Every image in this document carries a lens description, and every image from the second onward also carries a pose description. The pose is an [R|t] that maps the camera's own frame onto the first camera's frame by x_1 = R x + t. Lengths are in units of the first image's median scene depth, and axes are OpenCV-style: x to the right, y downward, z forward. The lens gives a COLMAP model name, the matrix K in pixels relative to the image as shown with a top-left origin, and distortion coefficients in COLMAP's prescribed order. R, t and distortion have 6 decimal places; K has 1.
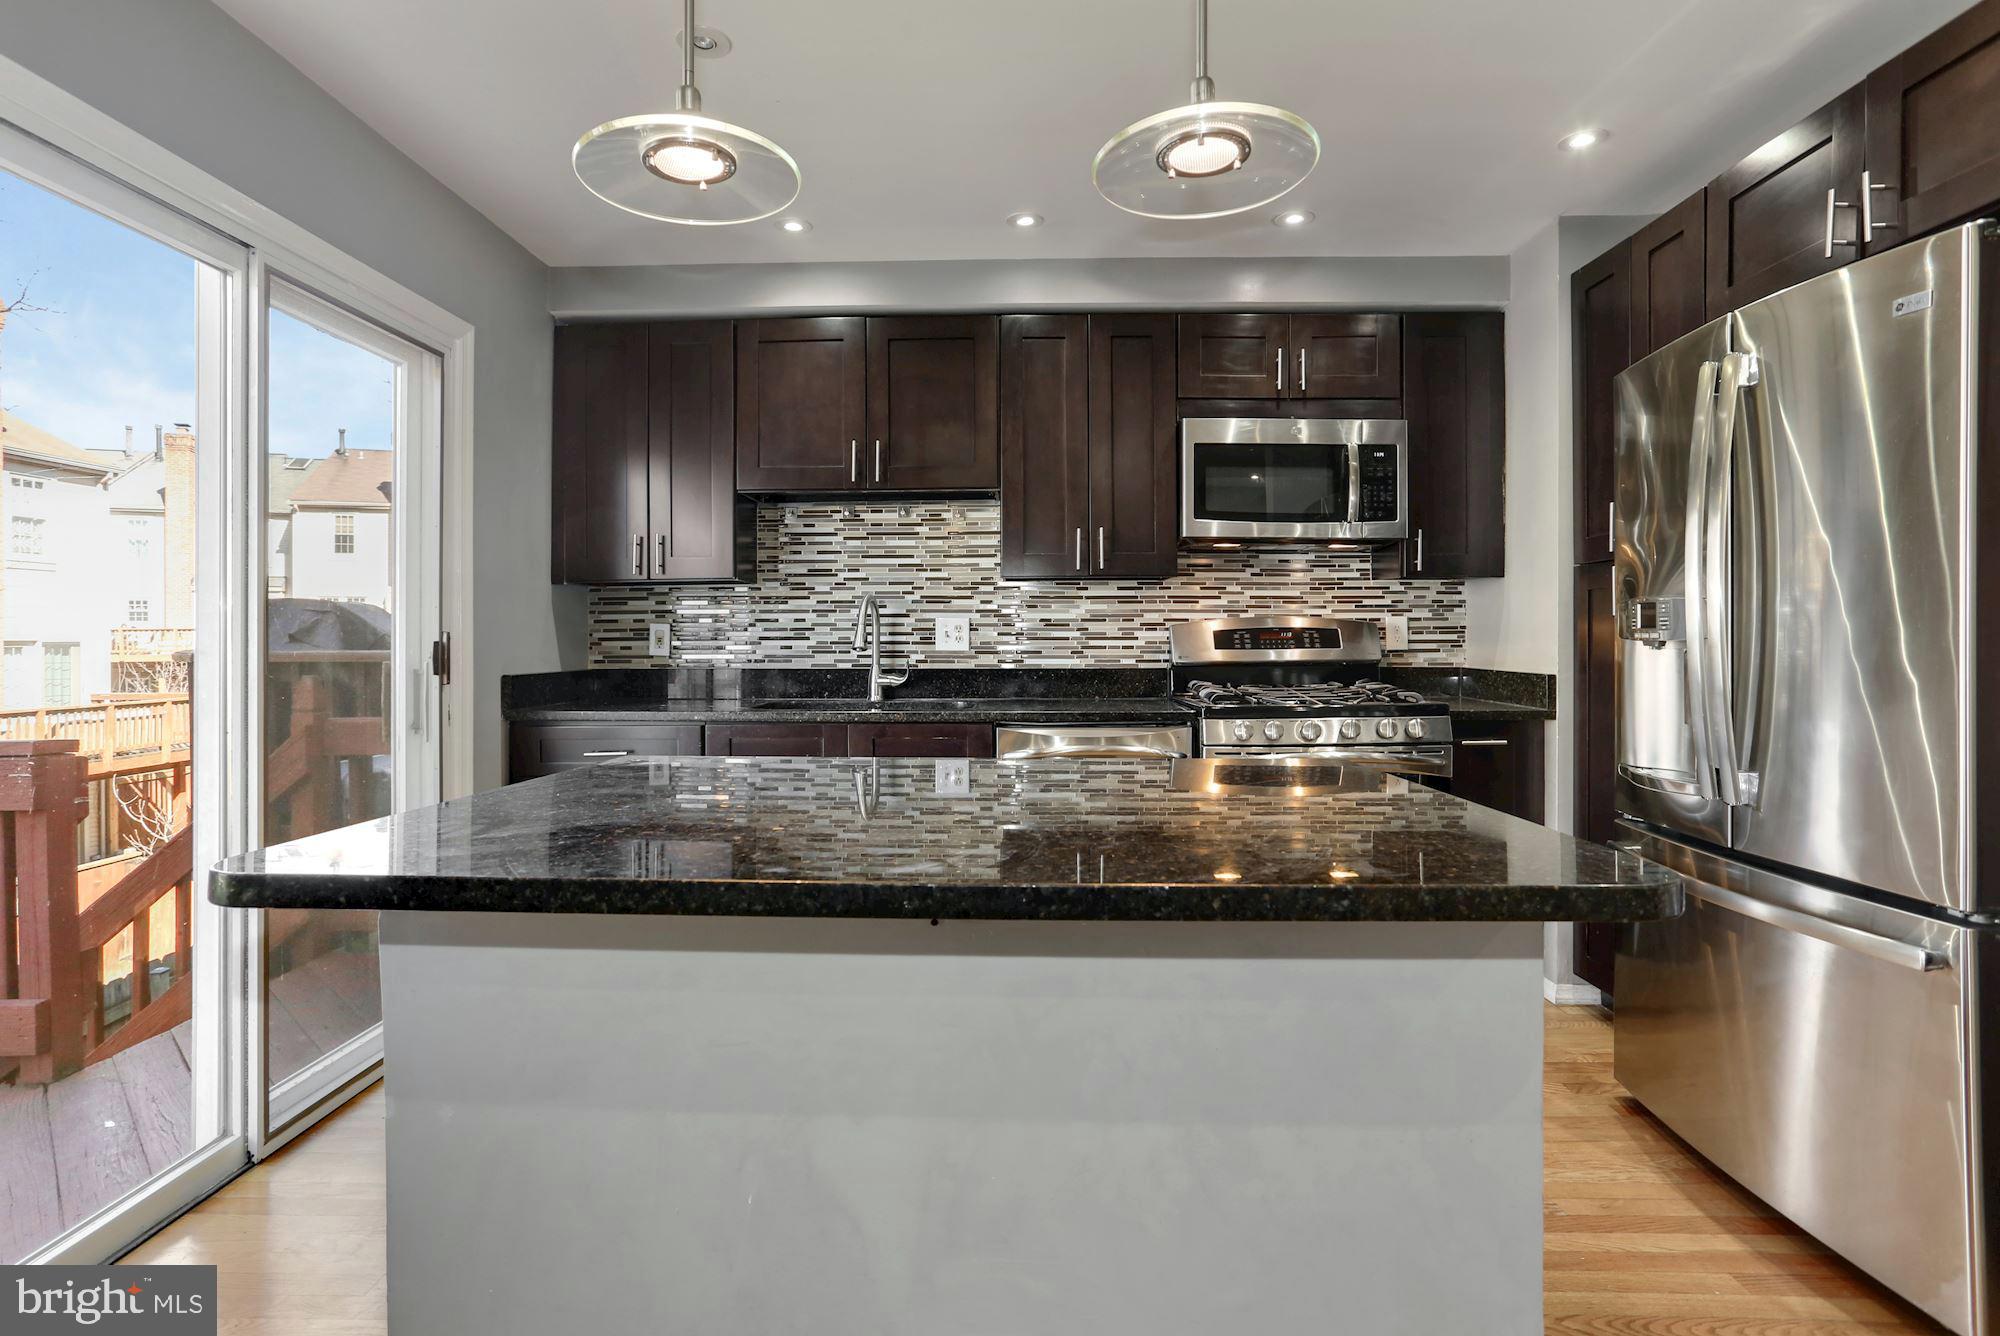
lens RADIAL K [[986.1, 0, 999.3], [0, 986.1, 632.6], [0, 0, 1]] dist [-0.035317, 0.019837]
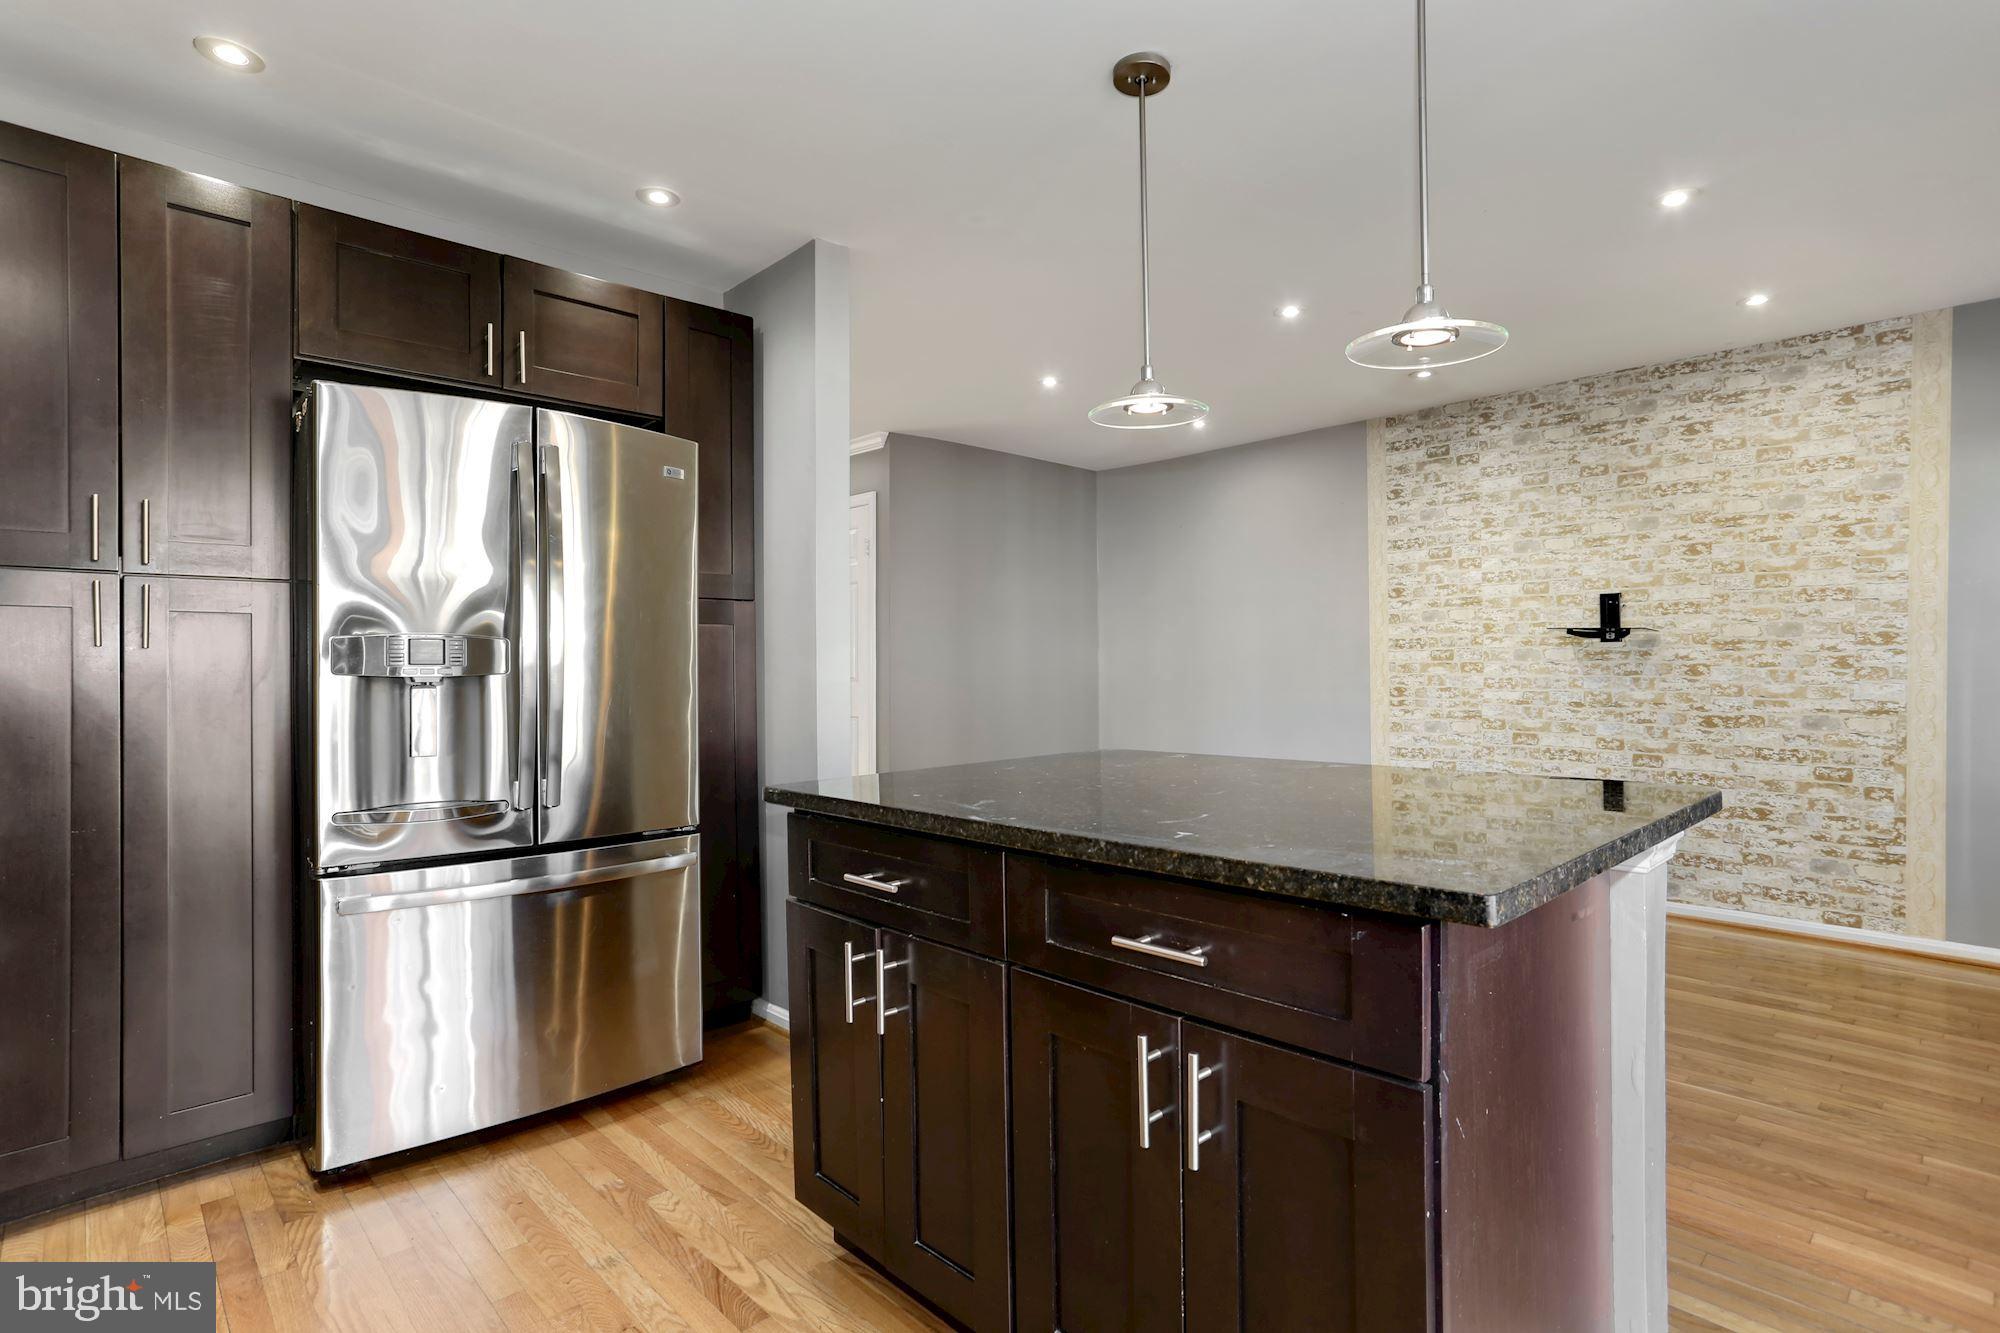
lens RADIAL K [[986.1, 0, 993.8], [0, 986.1, 662.7], [0, 0, 1]] dist [-0.035317, 0.019837]
pose [[-0.697859, 0.013259, 0.716112, -0.285332], [0.006866, 0.999907, -0.011823, 0.005319], [-0.716202, -0.003334, -0.697885, 0.771445]]
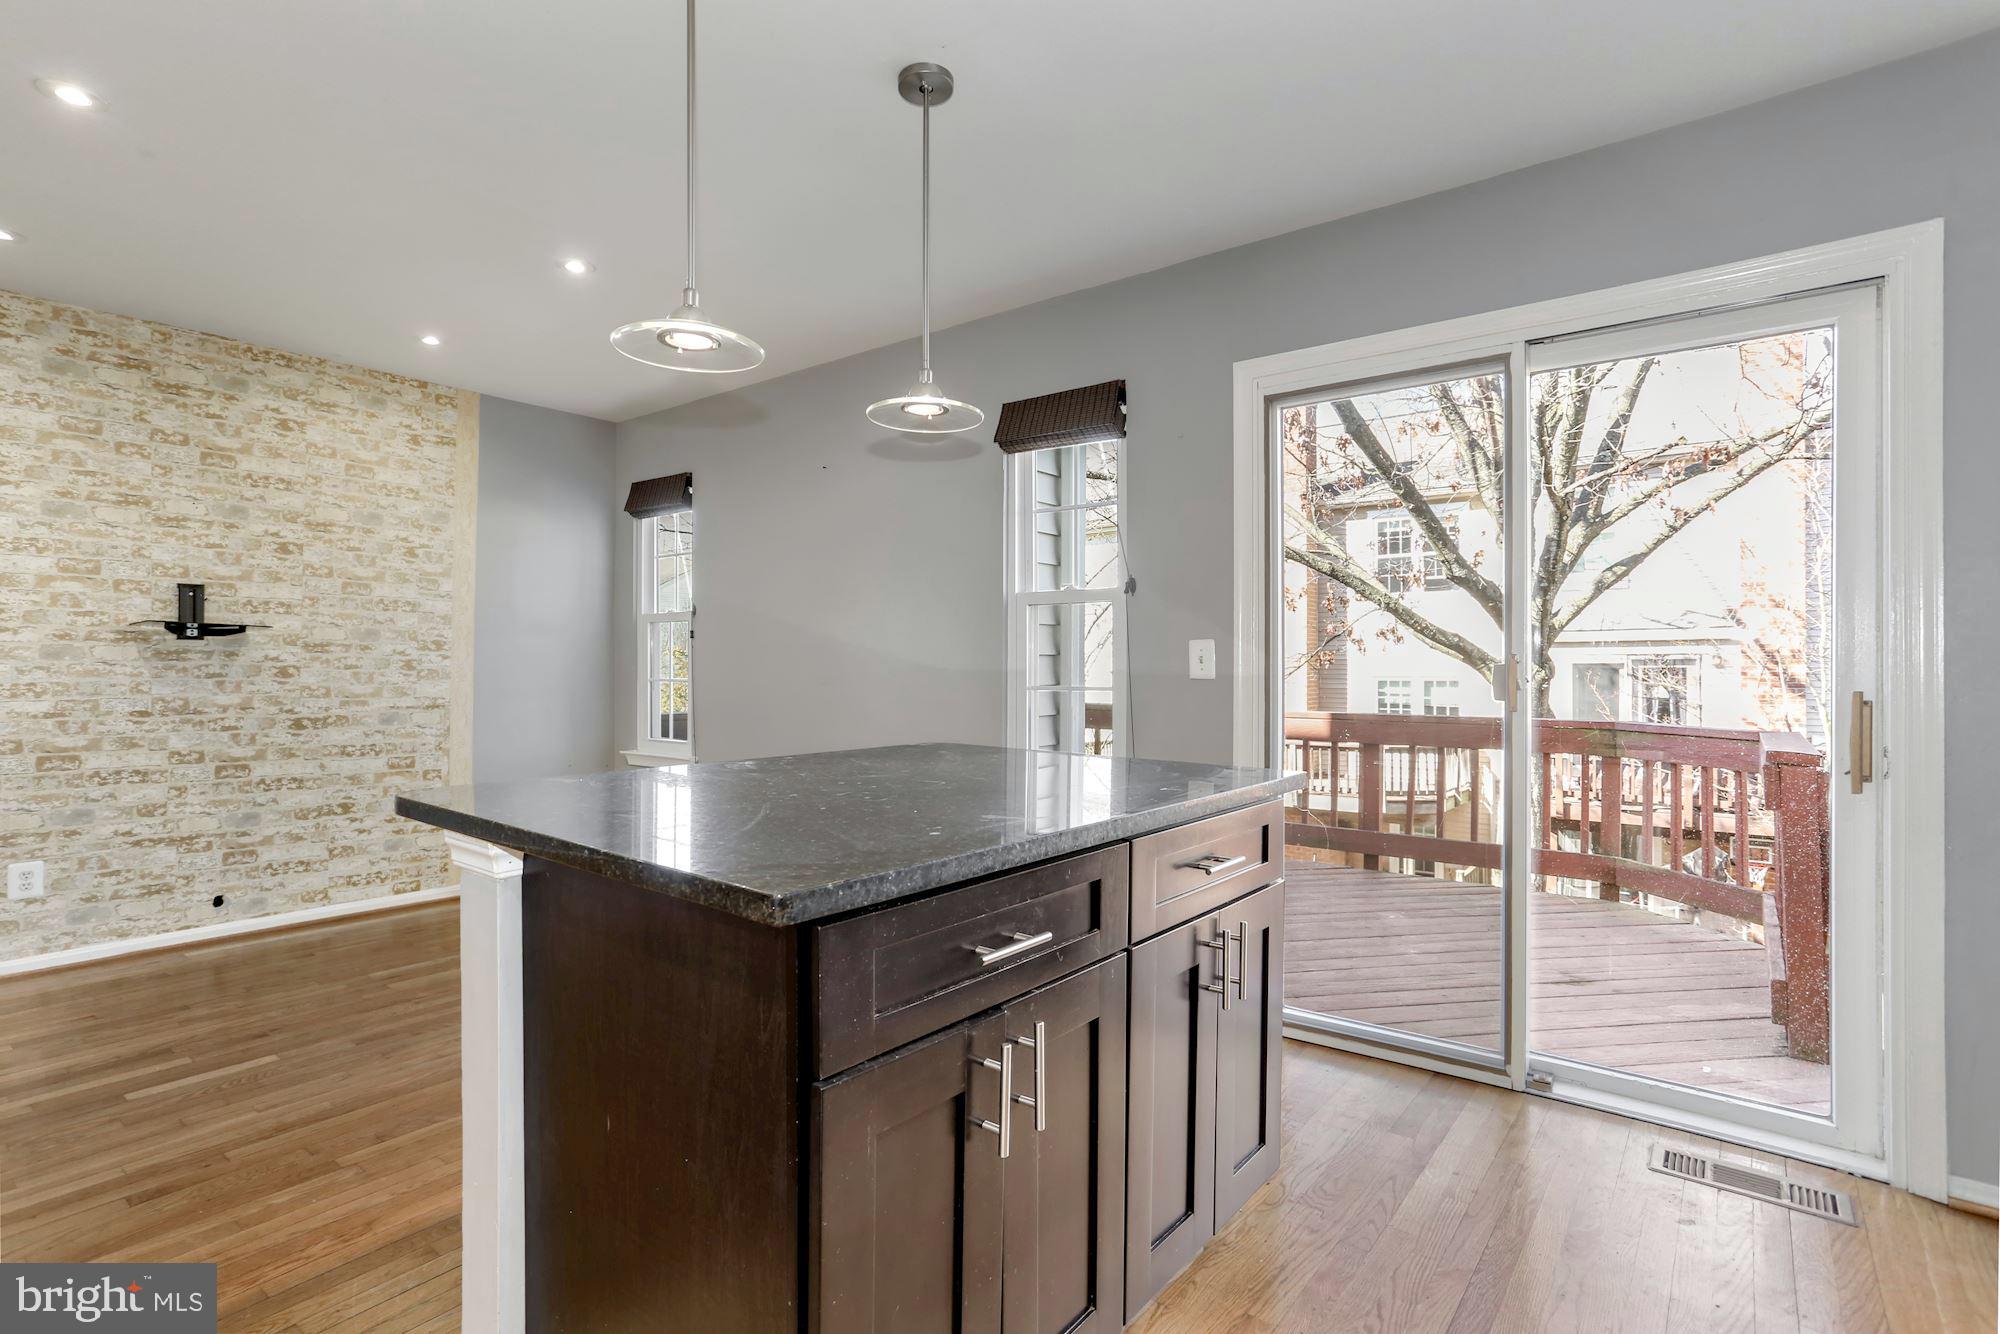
lens RADIAL K [[986.1, 0, 993.5], [0, 986.1, 666.0], [0, 0, 1]] dist [-0.035317, 0.019837]
pose [[-0.597207, 0.003580, -0.802079, 0.350880], [0.007787, 0.999969, -0.001335, 0.007045], [0.802049, -0.007043, -0.597217, 0.702309]]
